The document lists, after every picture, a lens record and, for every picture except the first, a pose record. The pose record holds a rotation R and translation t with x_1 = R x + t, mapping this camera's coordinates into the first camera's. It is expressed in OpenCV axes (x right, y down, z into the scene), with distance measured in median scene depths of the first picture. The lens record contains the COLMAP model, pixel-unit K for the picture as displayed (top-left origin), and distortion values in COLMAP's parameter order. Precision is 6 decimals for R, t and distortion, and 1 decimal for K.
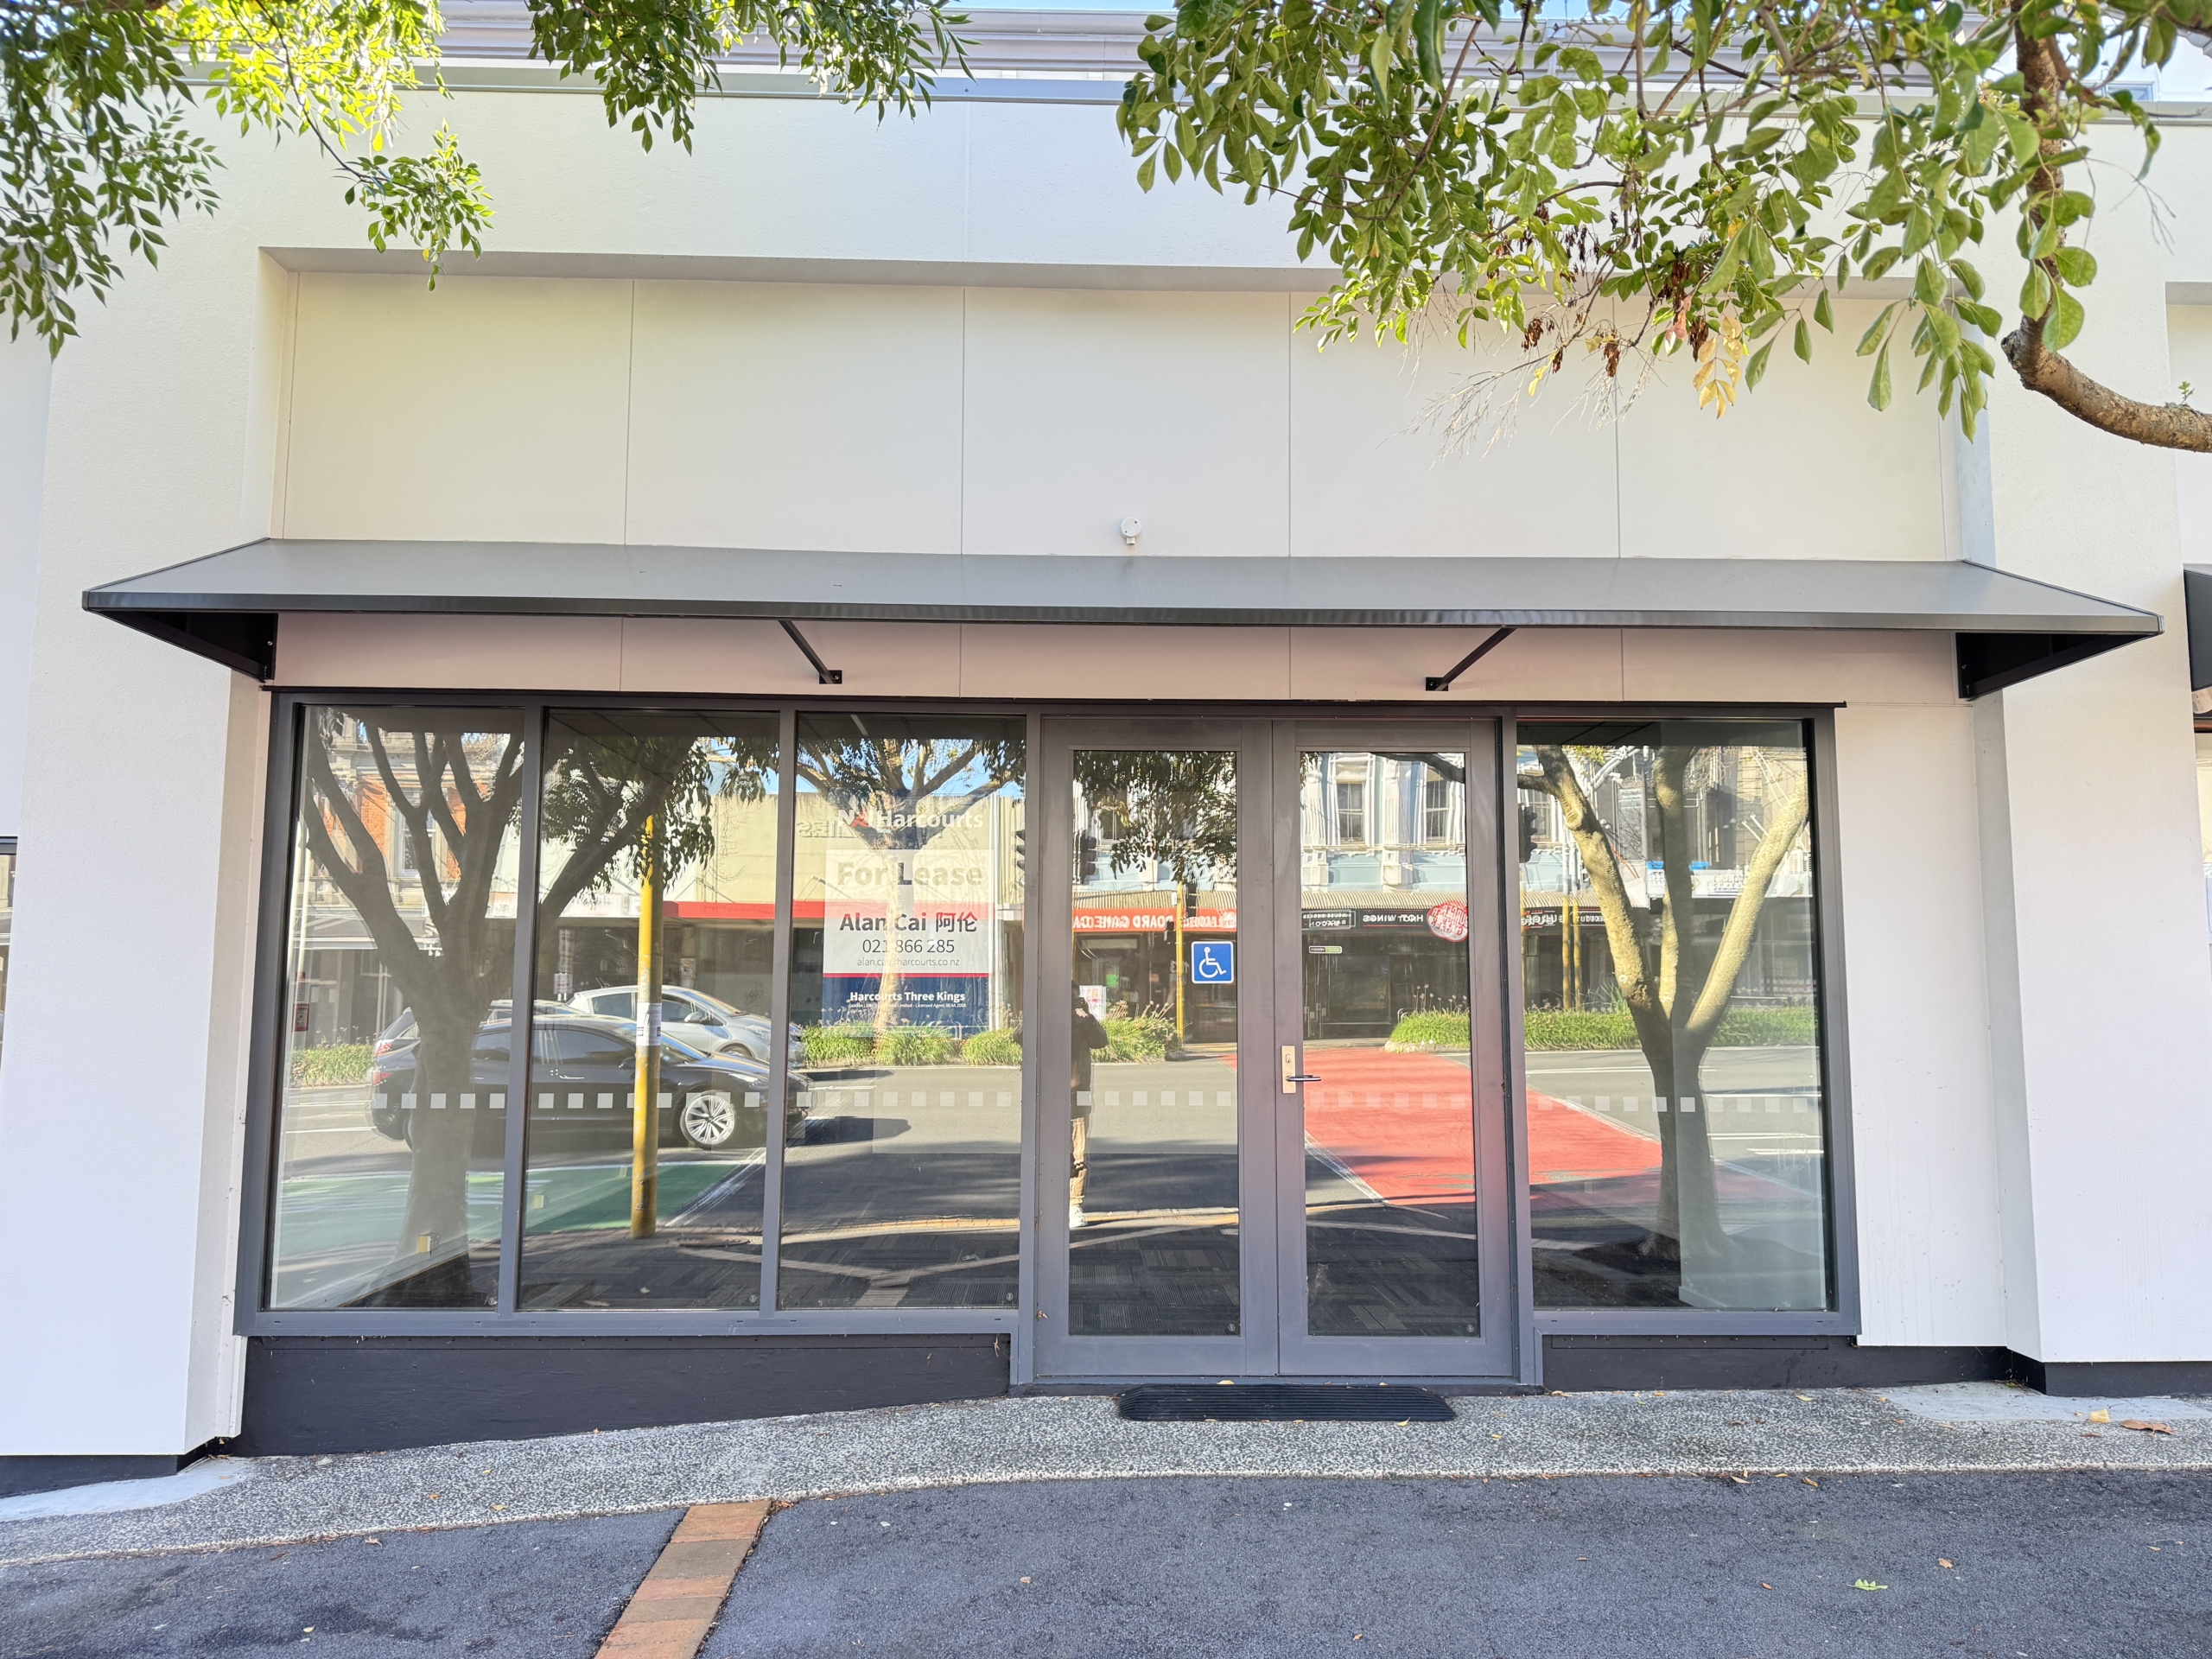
lens RADIAL K [[1449.4, 0, 1106.0], [0, 1449.4, 829.5], [0, 0, 1]] dist [0.004428, -0.003791]
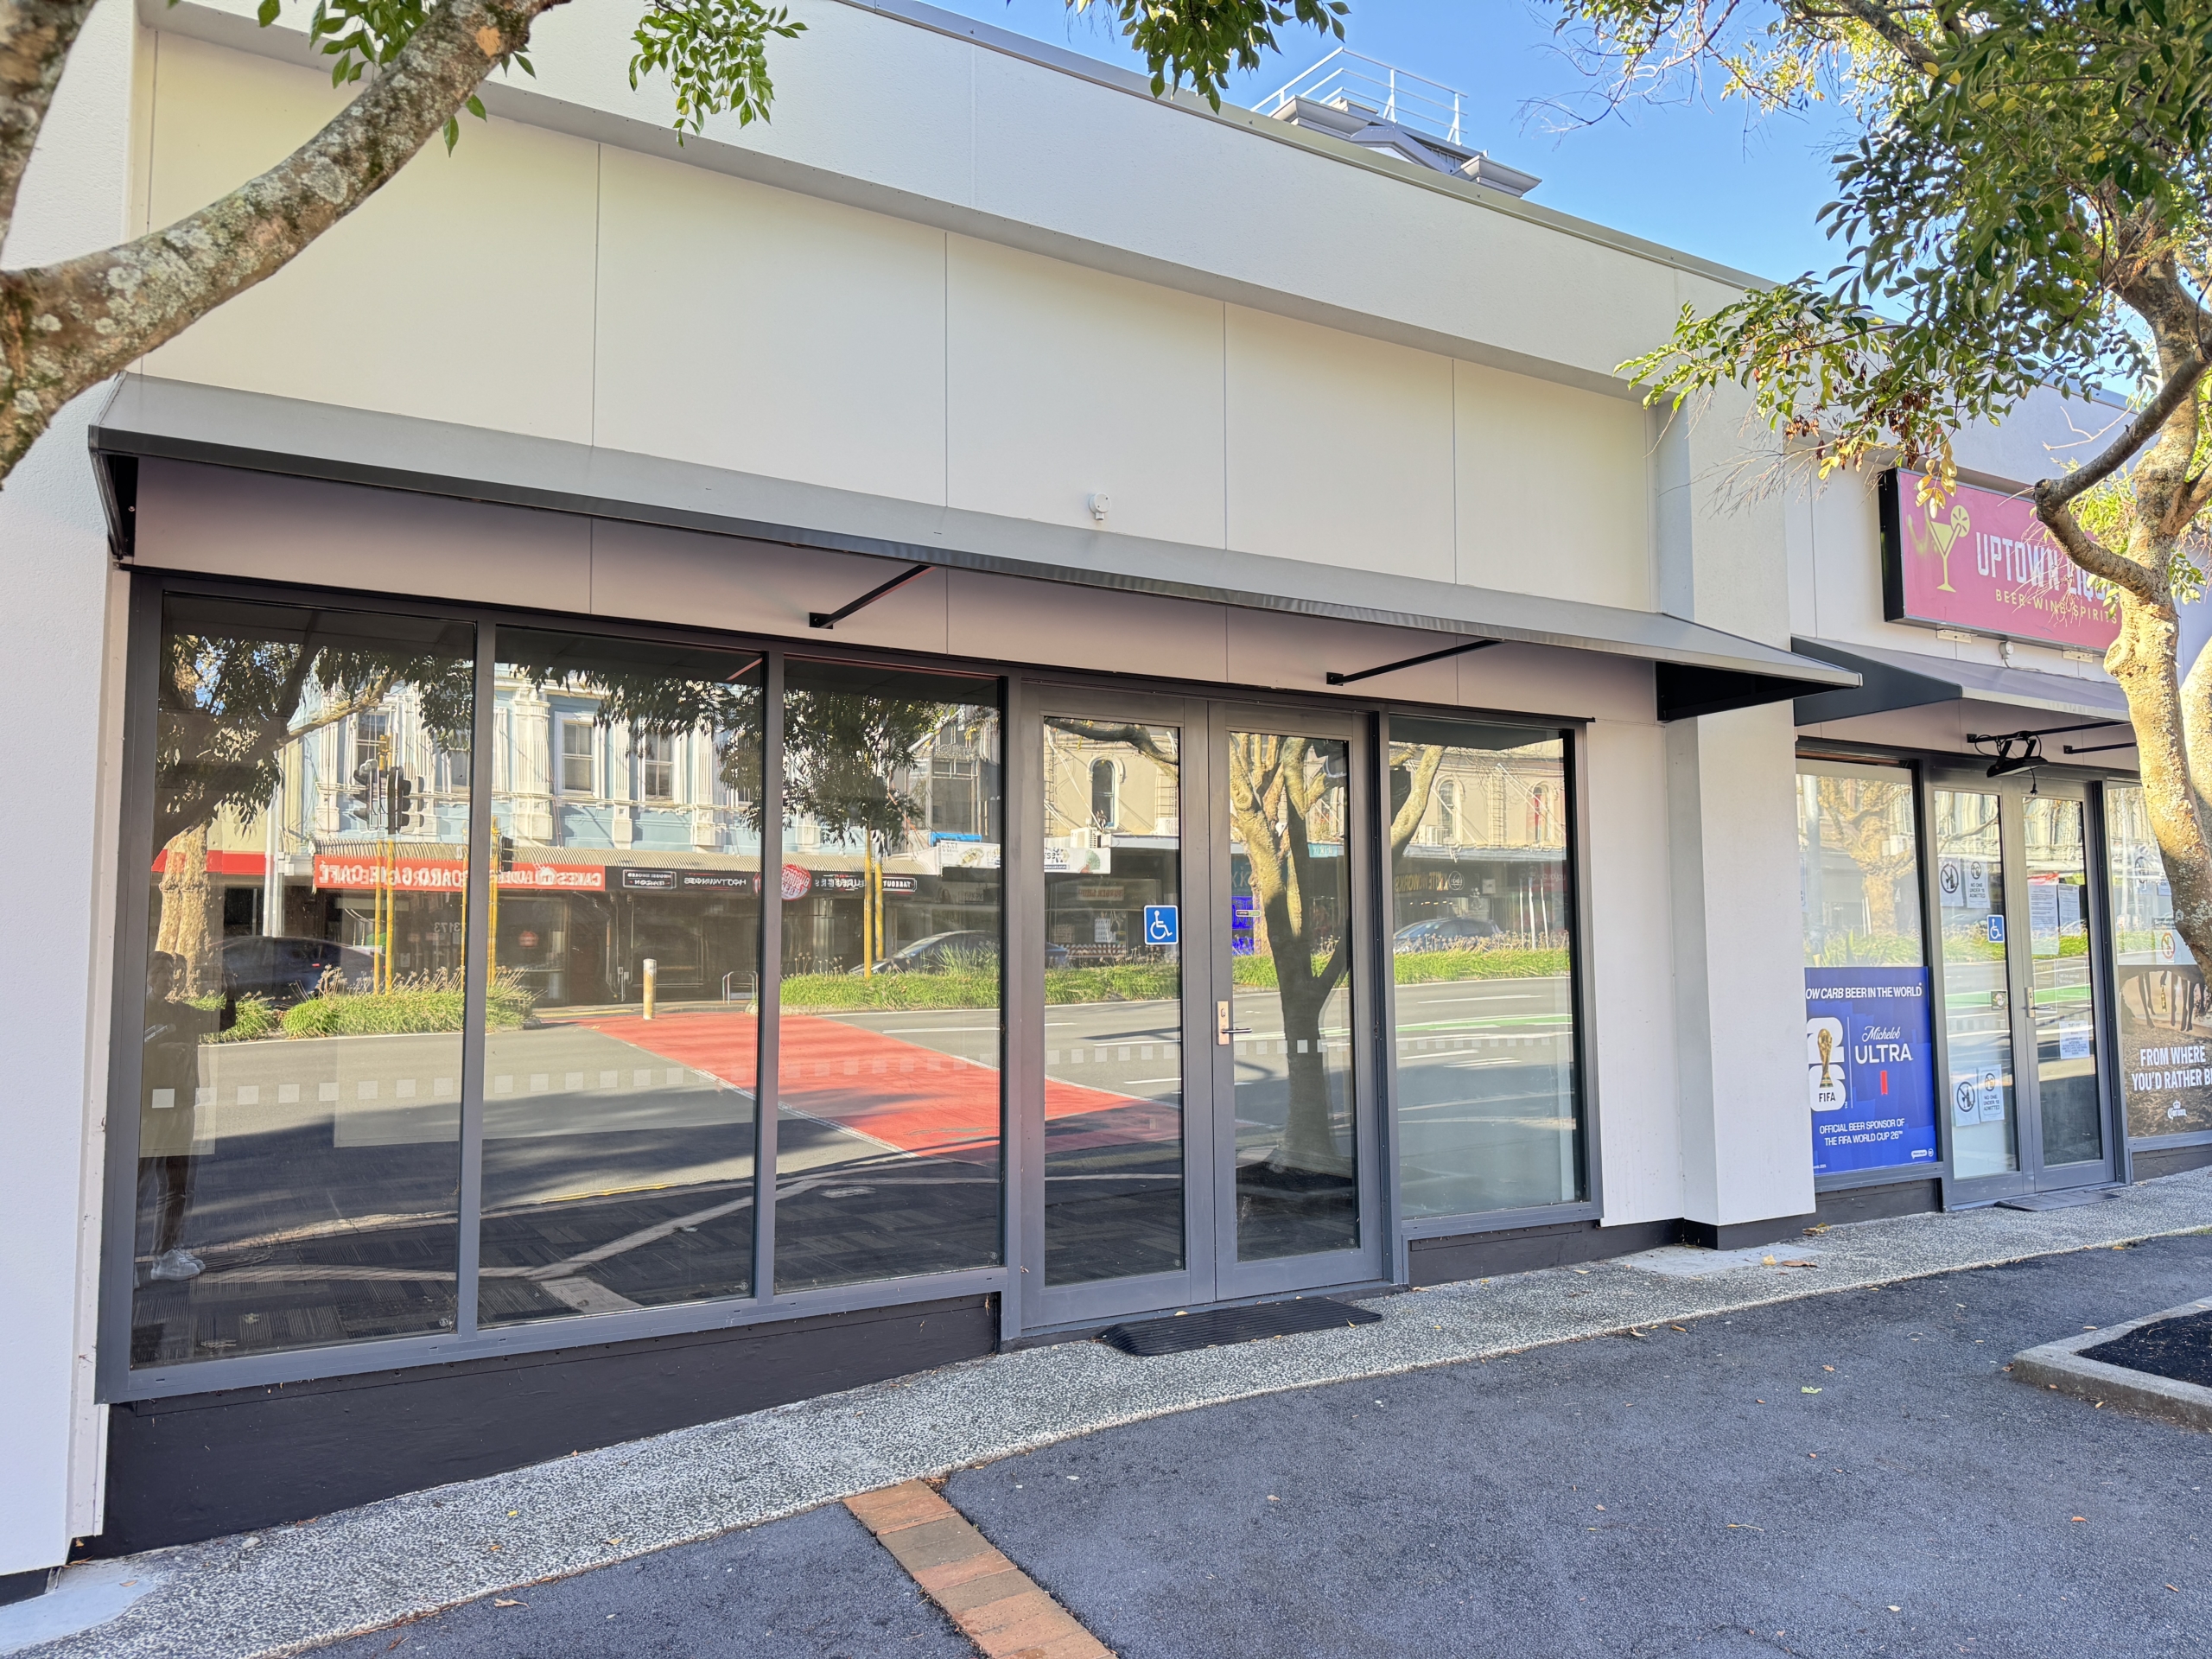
lens RADIAL K [[1438.0, 0, 1106.0], [0, 1438.0, 829.5], [0, 0, 1]] dist [0.016837, -0.017779]
pose [[0.893720, 0.030832, 0.447565, -0.533251], [-0.042222, 0.998988, 0.015493, 0.009030], [-0.446635, -0.032744, 0.894117, 0.093704]]
